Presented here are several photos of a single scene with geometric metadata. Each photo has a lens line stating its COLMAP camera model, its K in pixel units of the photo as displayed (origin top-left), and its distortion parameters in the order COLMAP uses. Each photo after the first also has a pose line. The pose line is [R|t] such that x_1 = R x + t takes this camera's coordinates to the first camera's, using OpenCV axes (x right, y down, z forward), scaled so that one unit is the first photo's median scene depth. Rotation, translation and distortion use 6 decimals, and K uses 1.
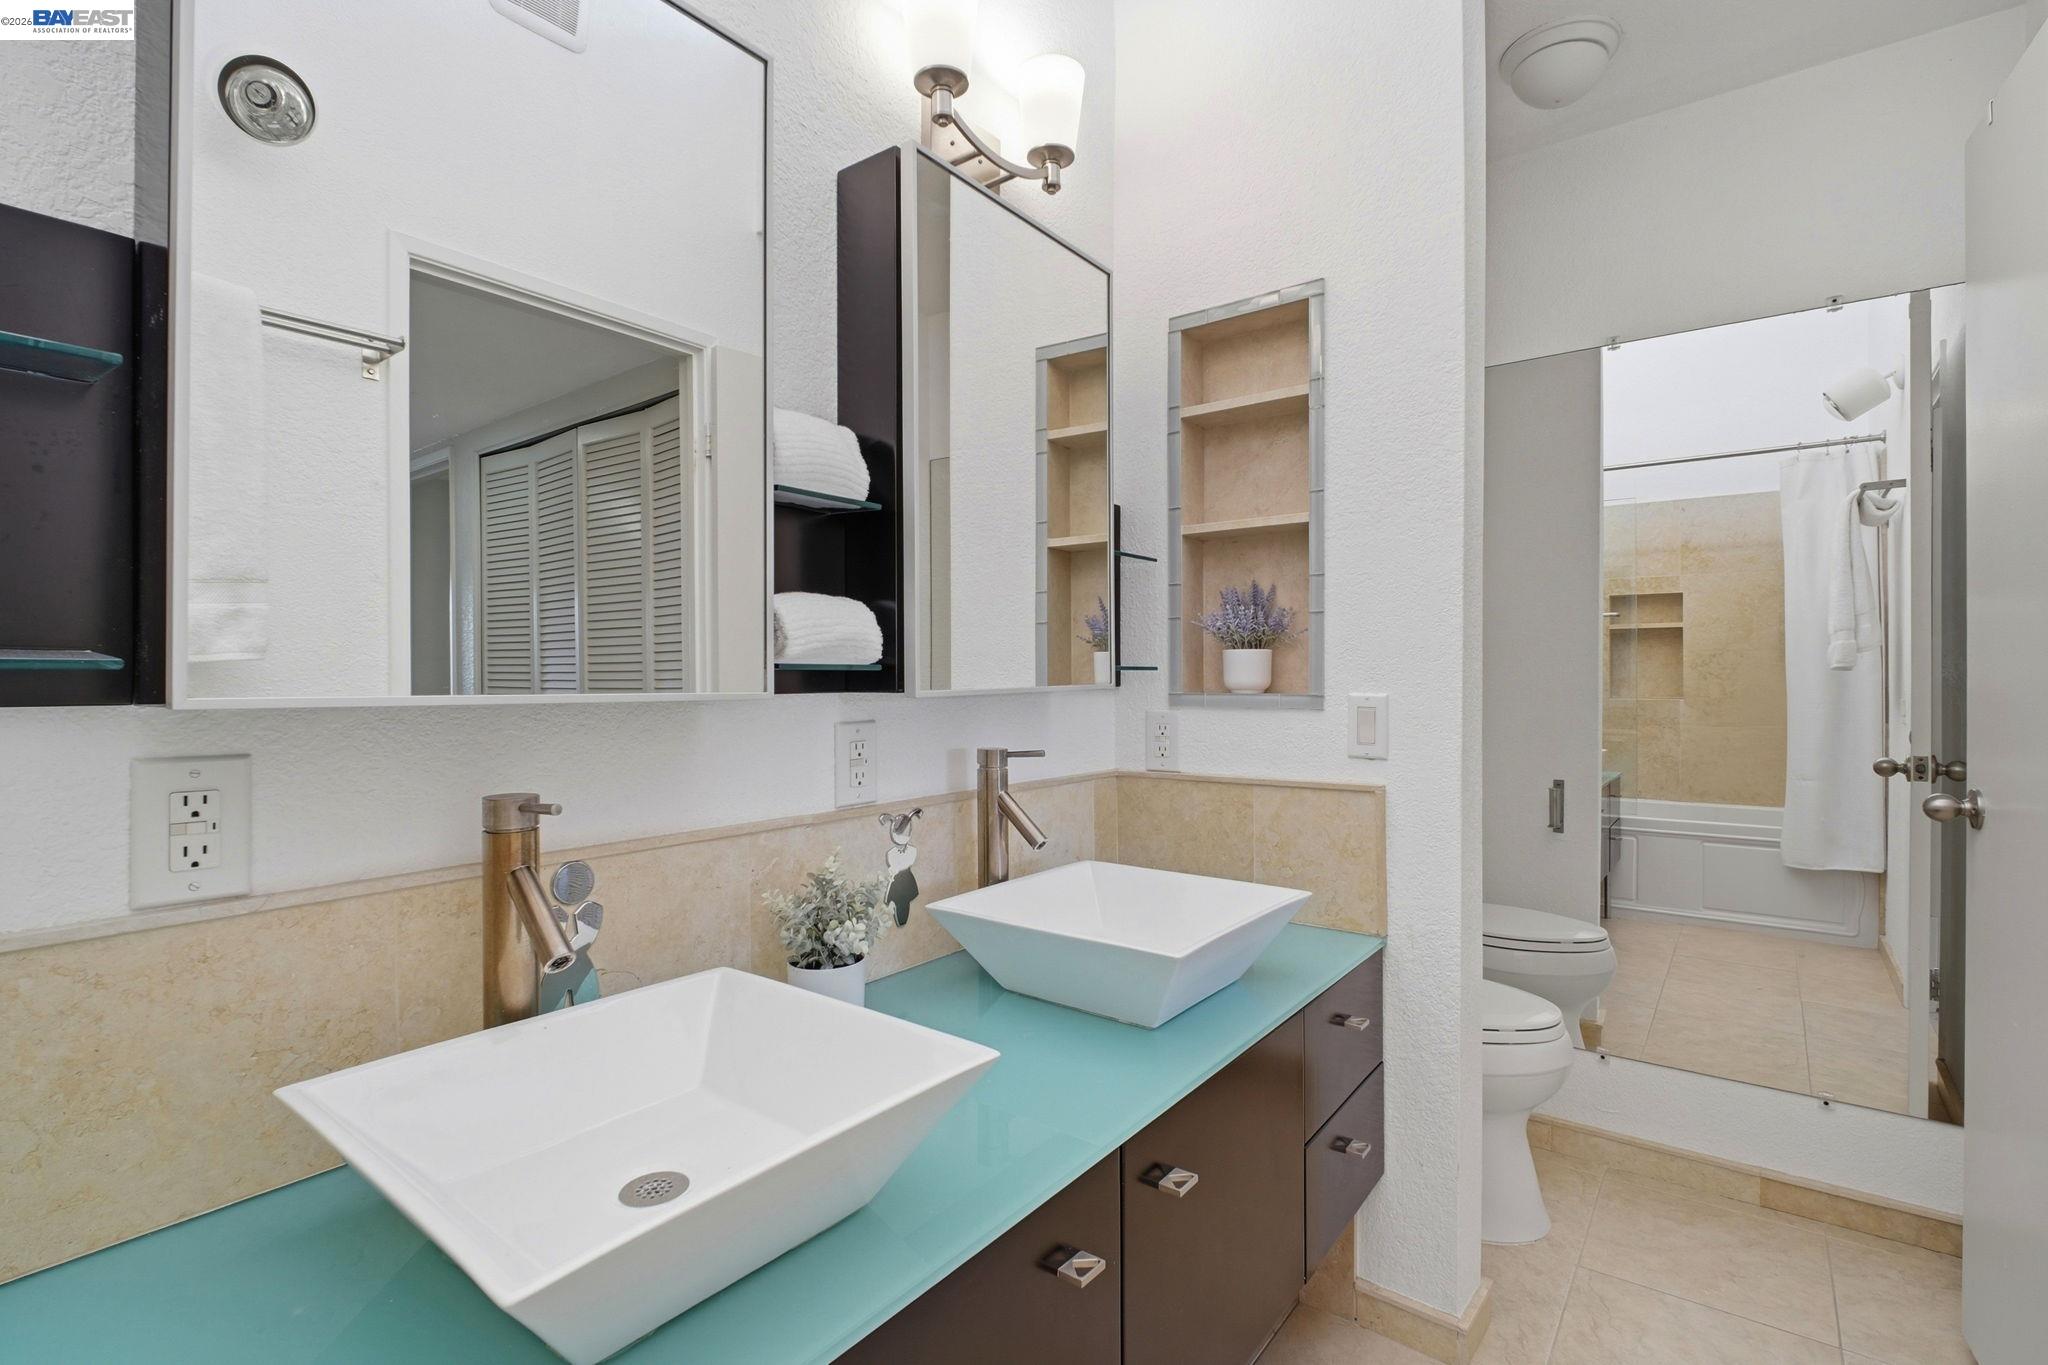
lens RADIAL K [[946.4, 0, 1015.7], [0, 946.4, 681.8], [0, 0, 1]] dist [-0.000419, -0.006159]
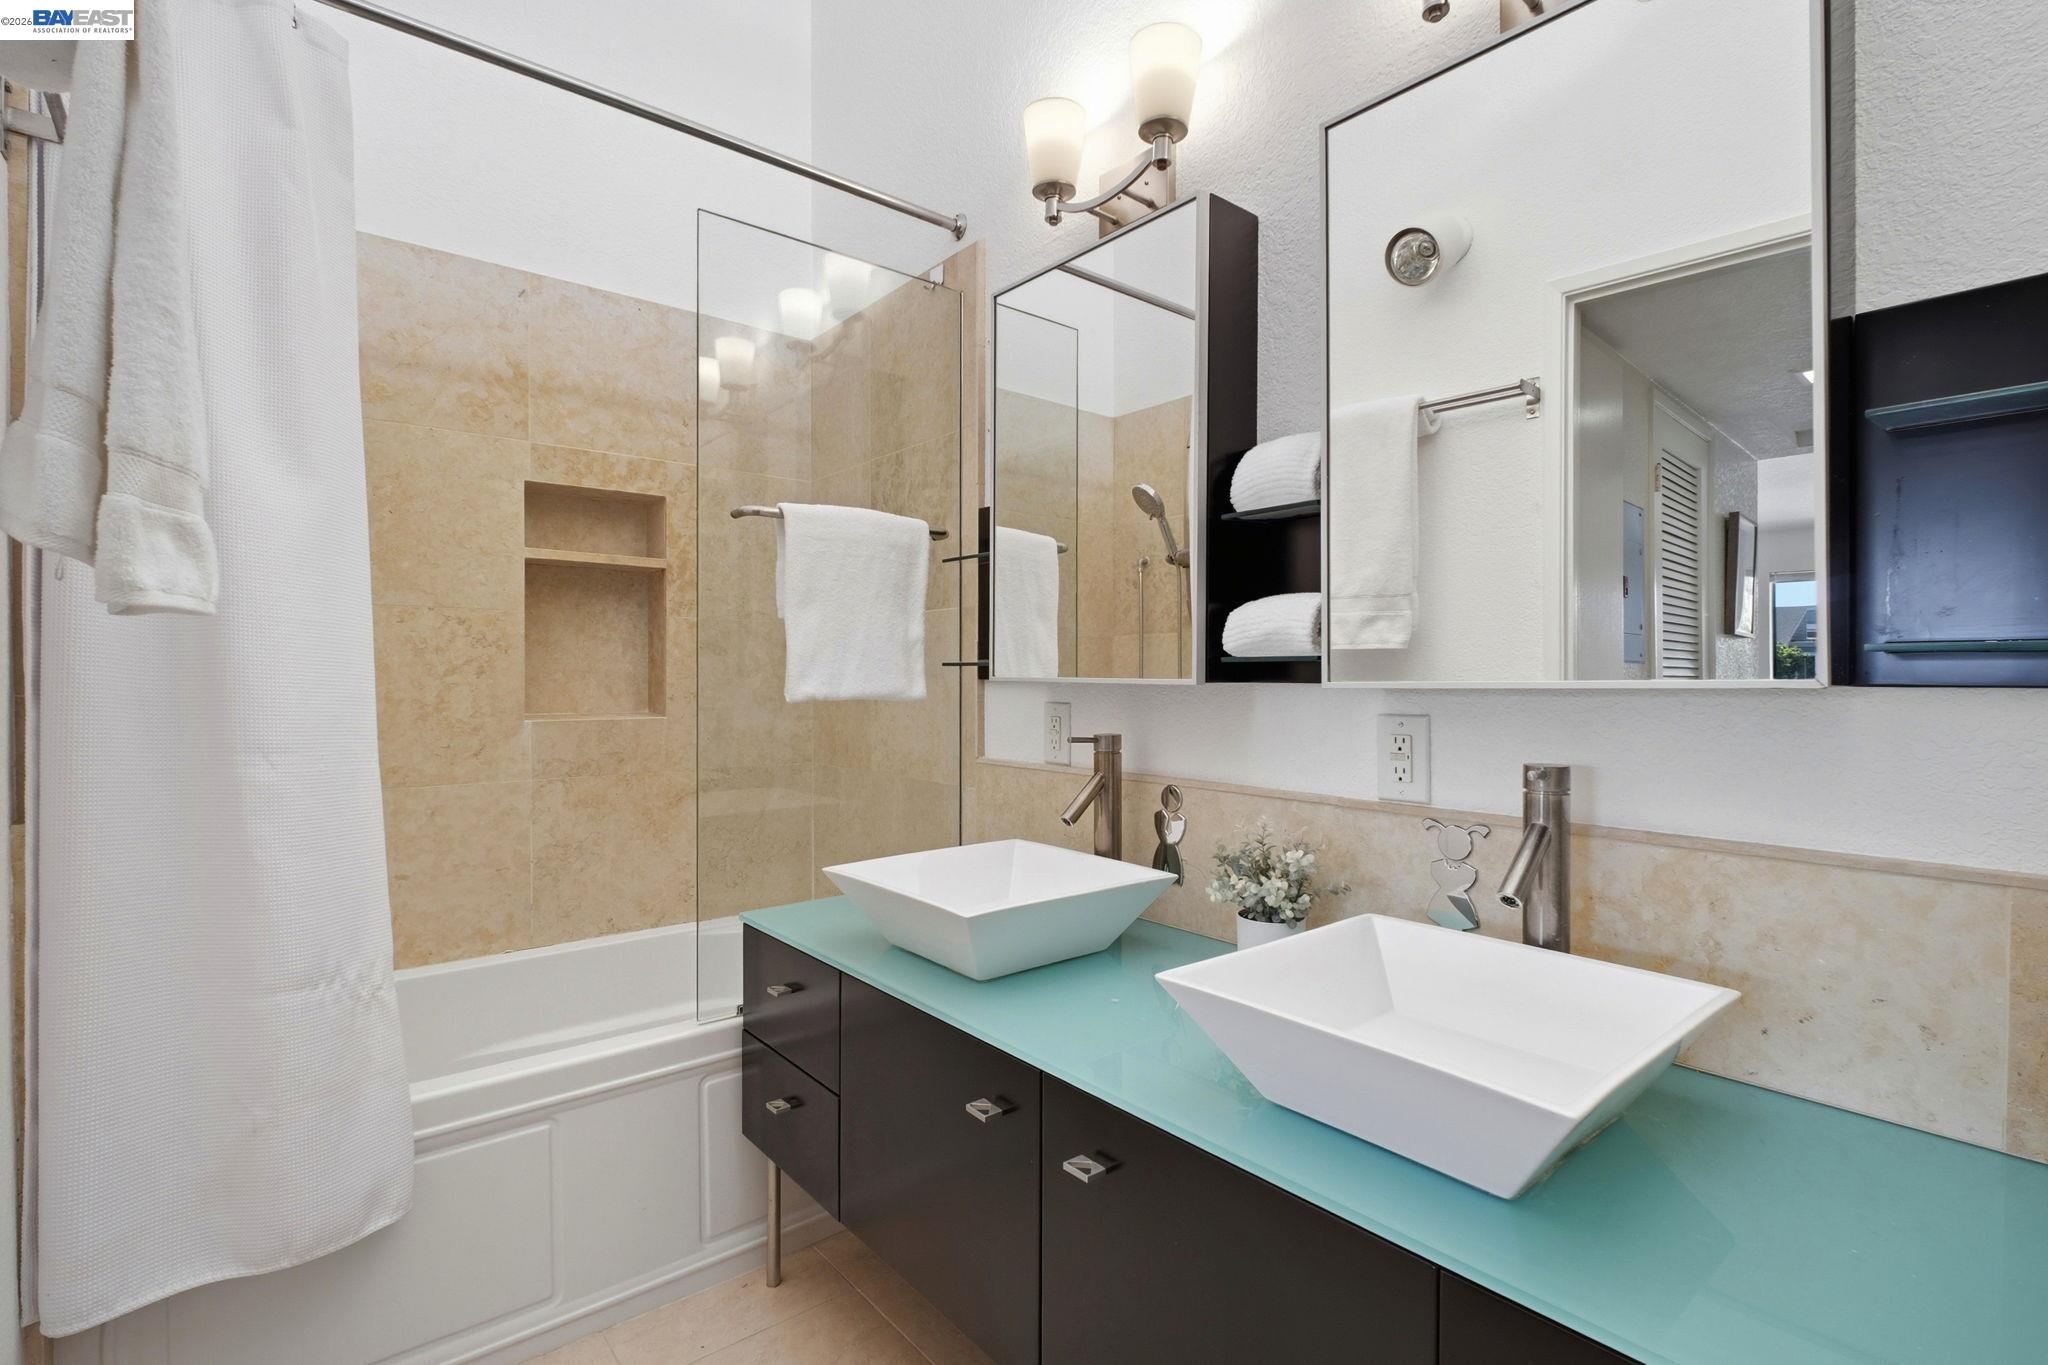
lens RADIAL K [[946.4, 0, 1021.4], [0, 946.4, 683.9], [0, 0, 1]] dist [-0.000419, -0.006159]
pose [[-0.228237, 0.019209, -0.973416, 0.869451], [0.001243, 0.999810, 0.019439, -0.007660], [0.973605, 0.003227, -0.228218, 0.865715]]
